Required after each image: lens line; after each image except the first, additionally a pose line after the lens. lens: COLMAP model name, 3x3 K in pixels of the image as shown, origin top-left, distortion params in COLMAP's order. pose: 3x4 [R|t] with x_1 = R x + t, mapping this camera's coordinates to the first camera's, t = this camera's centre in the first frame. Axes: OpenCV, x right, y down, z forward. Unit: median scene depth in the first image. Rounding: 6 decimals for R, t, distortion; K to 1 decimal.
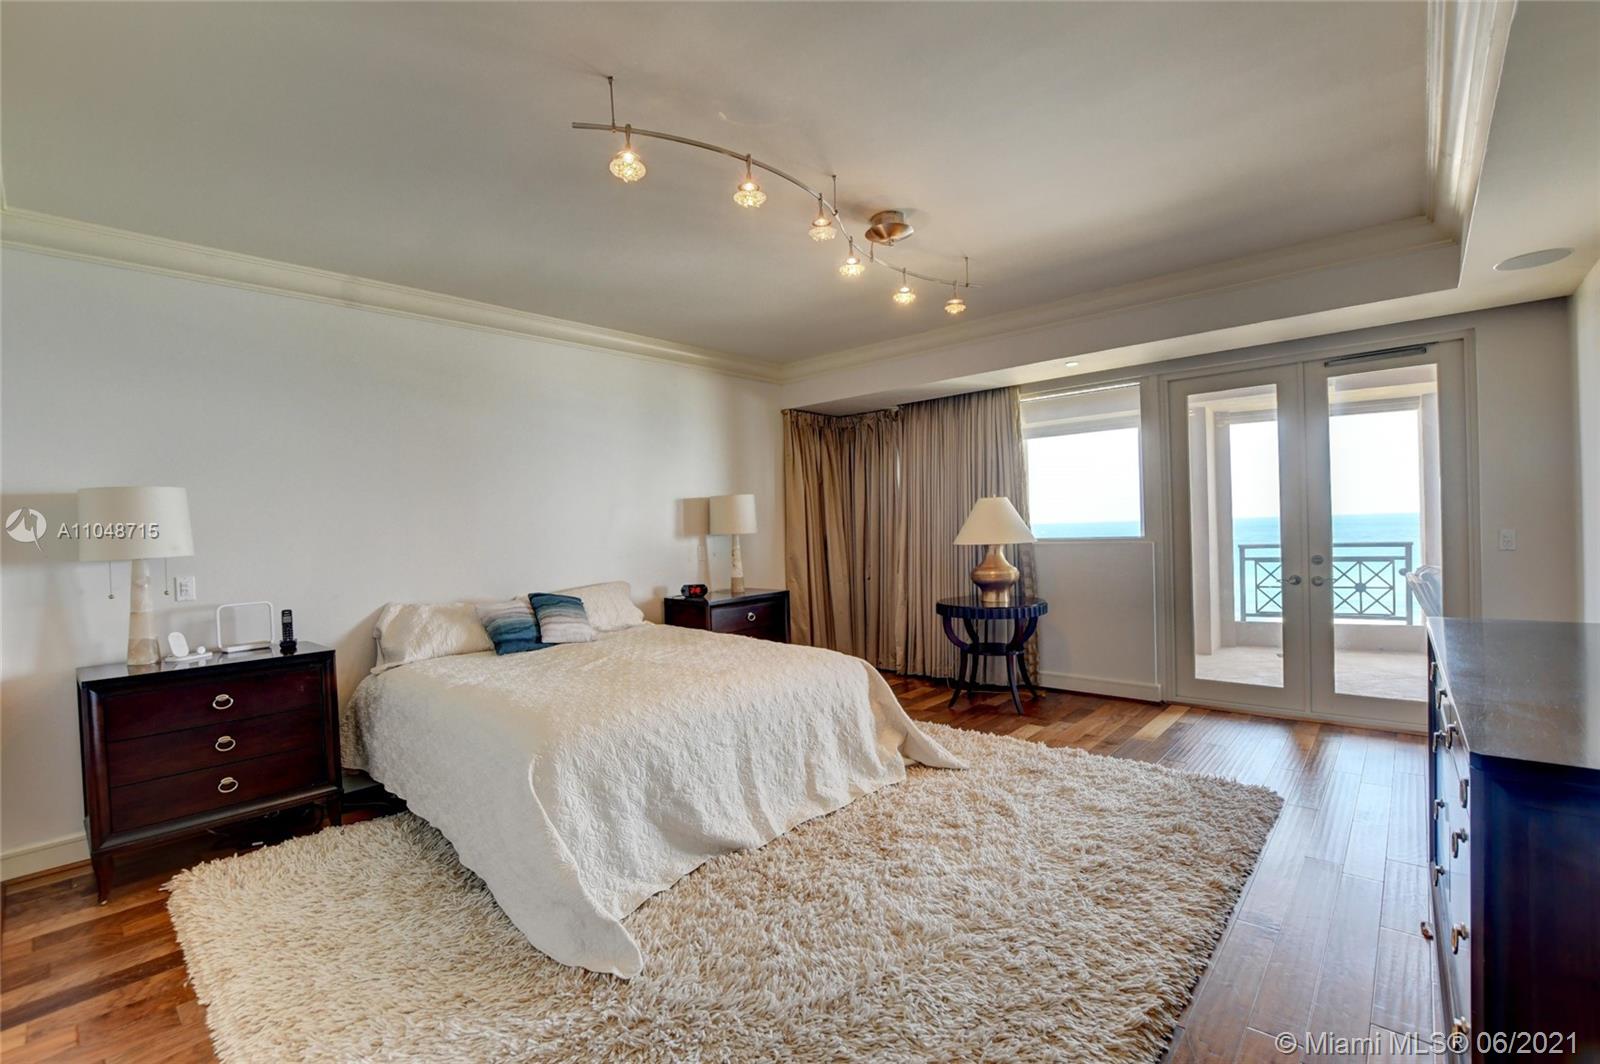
lens RADIAL K [[703.8, 0, 794.6], [0, 703.8, 535.1], [0, 0, 1]] dist [-0.033100, 0.004715]
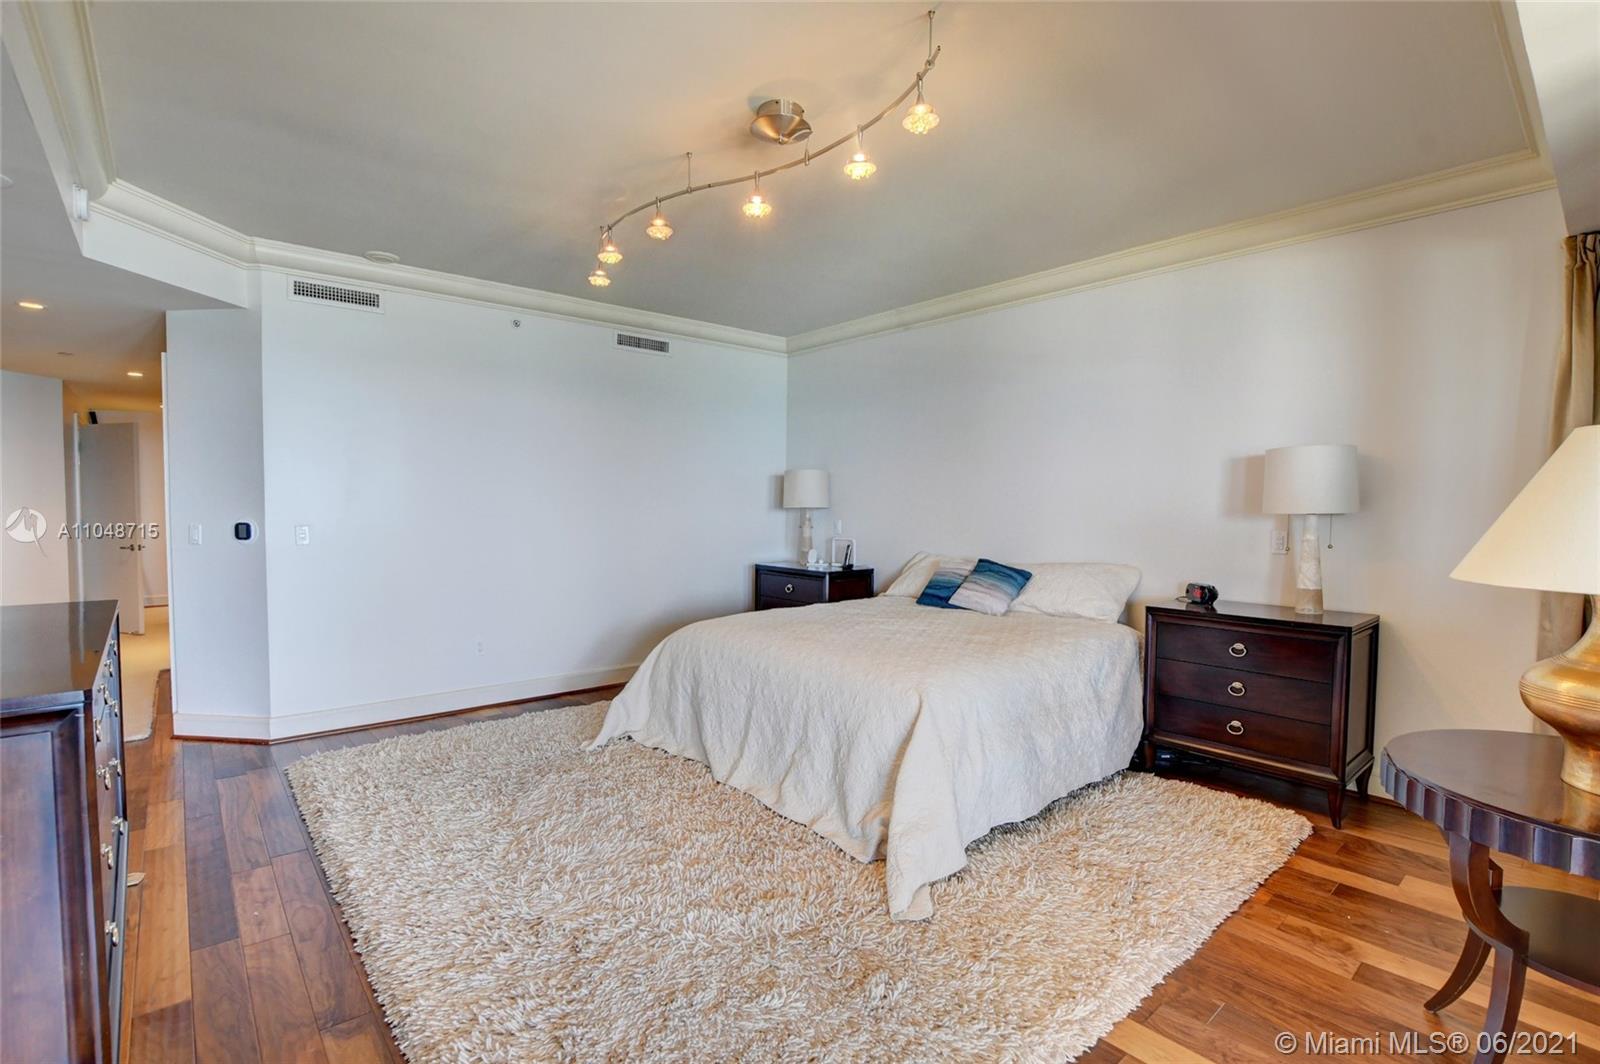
lens RADIAL K [[729.7, 0, 793.2], [0, 729.7, 538.6], [0, 0, 1]] dist [-0.024662, 0.000226]
pose [[-0.150516, 0.085109, -0.984937, 0.654824], [-0.010478, 0.996094, 0.087674, -0.032843], [0.988552, 0.023516, -0.149036, 0.775884]]
